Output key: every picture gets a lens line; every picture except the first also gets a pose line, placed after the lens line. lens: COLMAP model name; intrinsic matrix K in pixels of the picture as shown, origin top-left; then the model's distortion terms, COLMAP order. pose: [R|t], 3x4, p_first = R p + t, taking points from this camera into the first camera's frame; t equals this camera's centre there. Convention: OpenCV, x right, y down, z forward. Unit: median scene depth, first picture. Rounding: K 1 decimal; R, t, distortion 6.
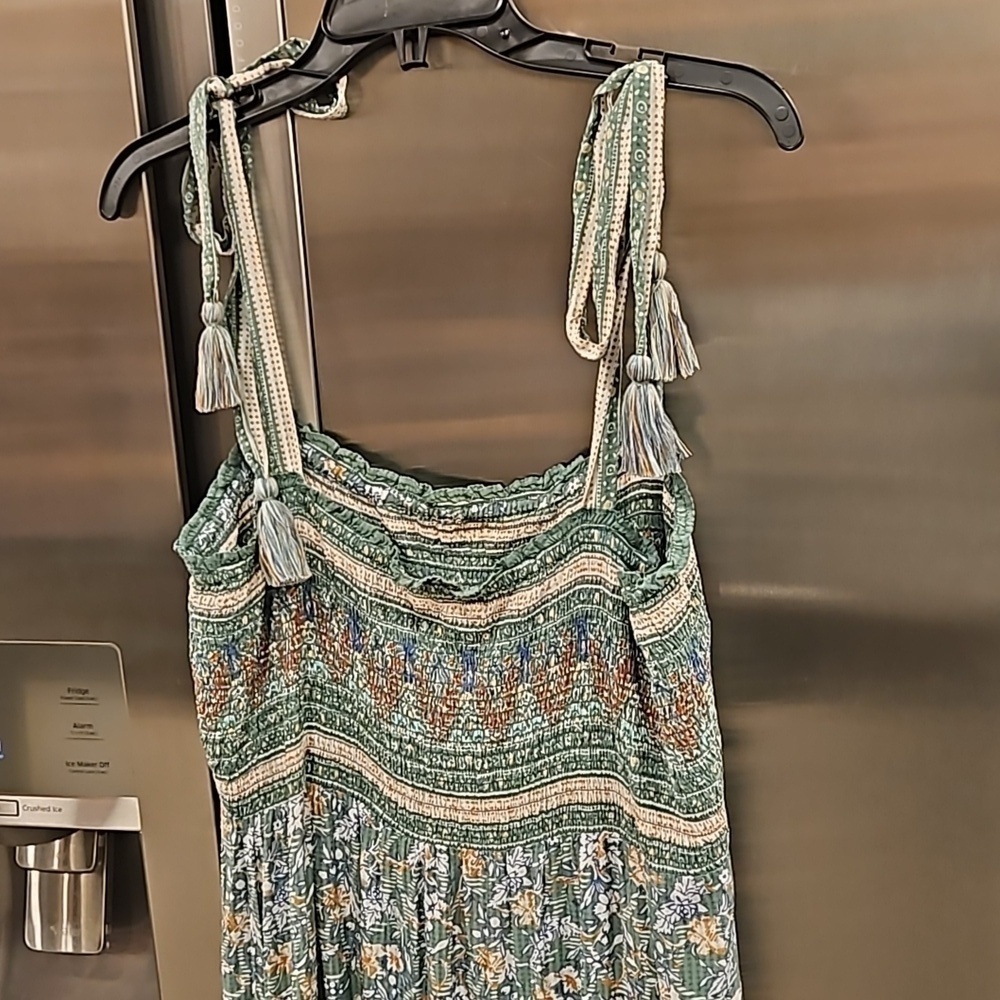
lens RADIAL K [[1385.7, 0, 528.2], [0, 1385.7, 530.4], [0, 0, 1]] dist [0.051381, -0.058416]
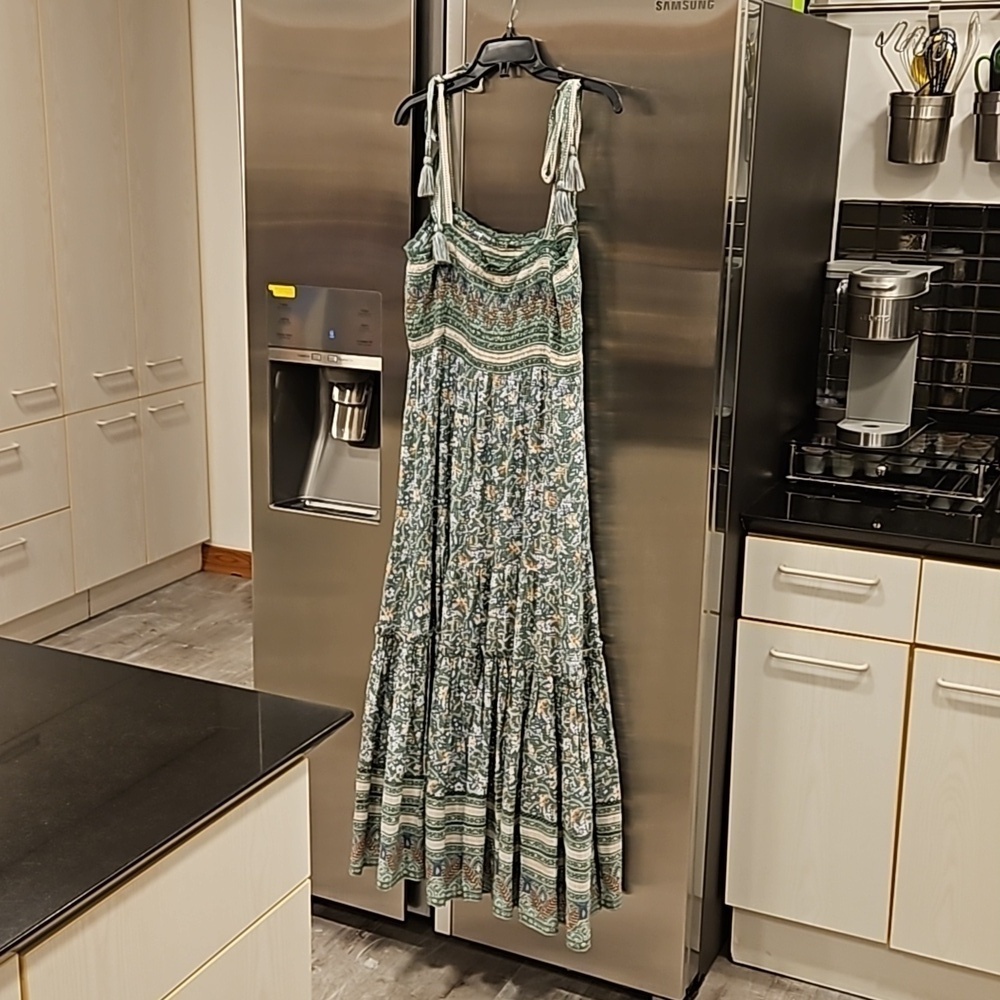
lens RADIAL K [[1385.7, 0, 528.2], [0, 1385.7, 530.4], [0, 0, 1]] dist [0.051381, -0.058416]
pose [[0.969051, 0.132910, -0.208025, 0.618496], [-0.131645, 0.991096, 0.019980, 0.473555], [0.208828, 0.008024, 0.977919, -1.596870]]
